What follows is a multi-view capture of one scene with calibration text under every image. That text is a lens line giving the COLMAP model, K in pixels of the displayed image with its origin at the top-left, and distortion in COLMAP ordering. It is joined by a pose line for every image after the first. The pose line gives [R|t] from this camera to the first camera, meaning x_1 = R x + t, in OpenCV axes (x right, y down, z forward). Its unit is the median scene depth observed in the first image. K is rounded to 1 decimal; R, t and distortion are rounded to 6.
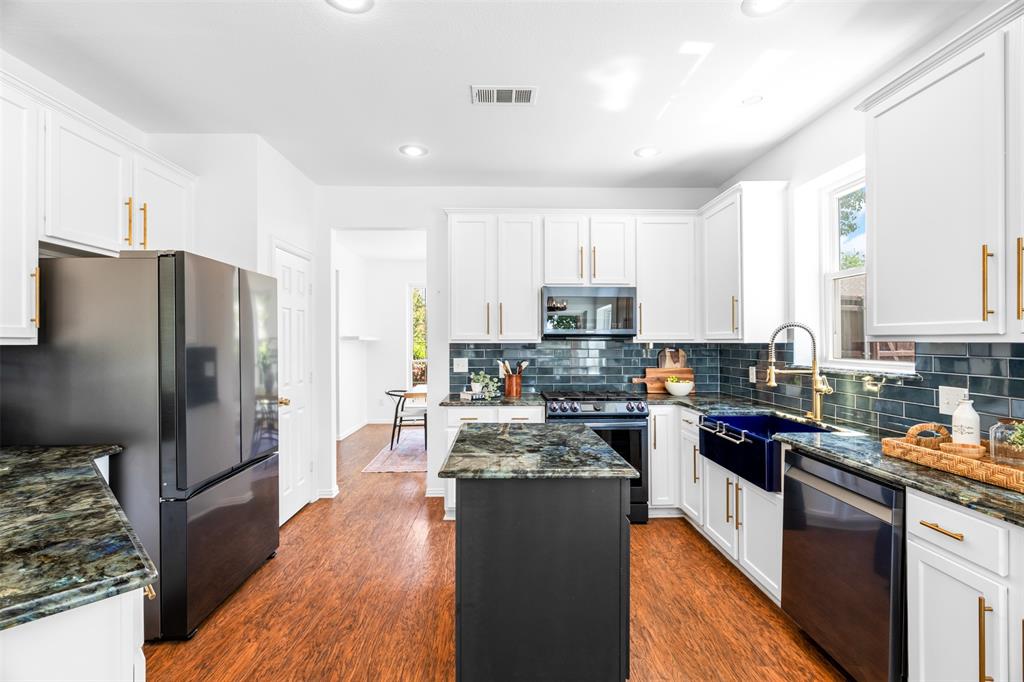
lens RADIAL K [[464.7, 0, 507.9], [0, 464.7, 336.9], [0, 0, 1]] dist [-0.000389, -0.000116]
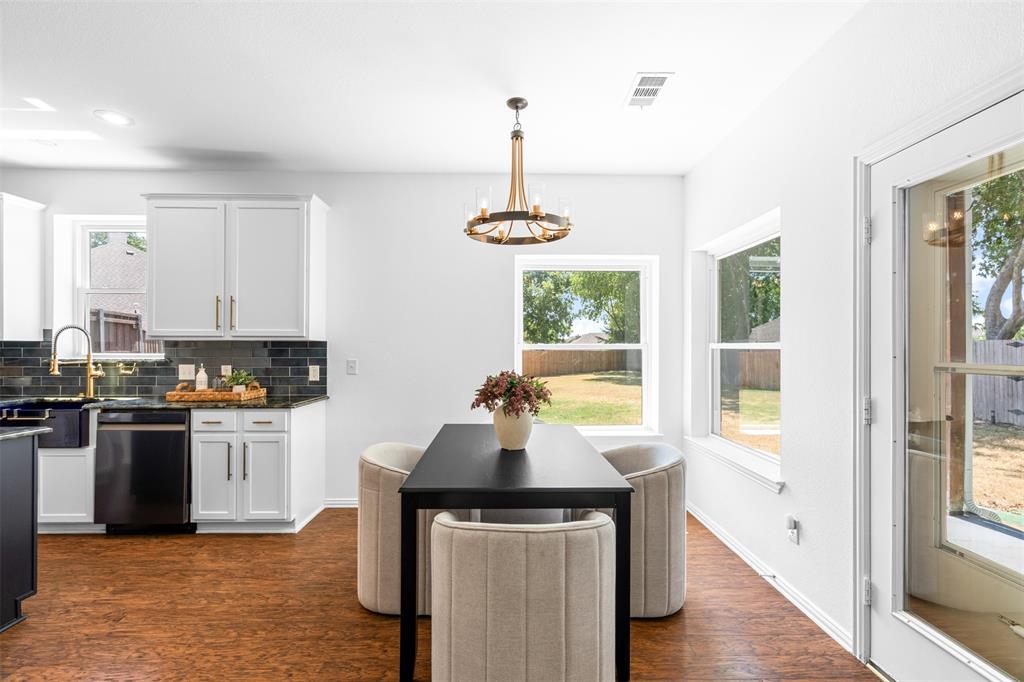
lens RADIAL K [[464.7, 0, 506.5], [0, 464.7, 342.8], [0, 0, 1]] dist [-0.000389, -0.000116]
pose [[0.011760, 0.008653, 0.999893, -0.701599], [-0.010019, 0.999913, -0.008535, 0.018179], [-0.999881, -0.009918, 0.011846, -0.243048]]
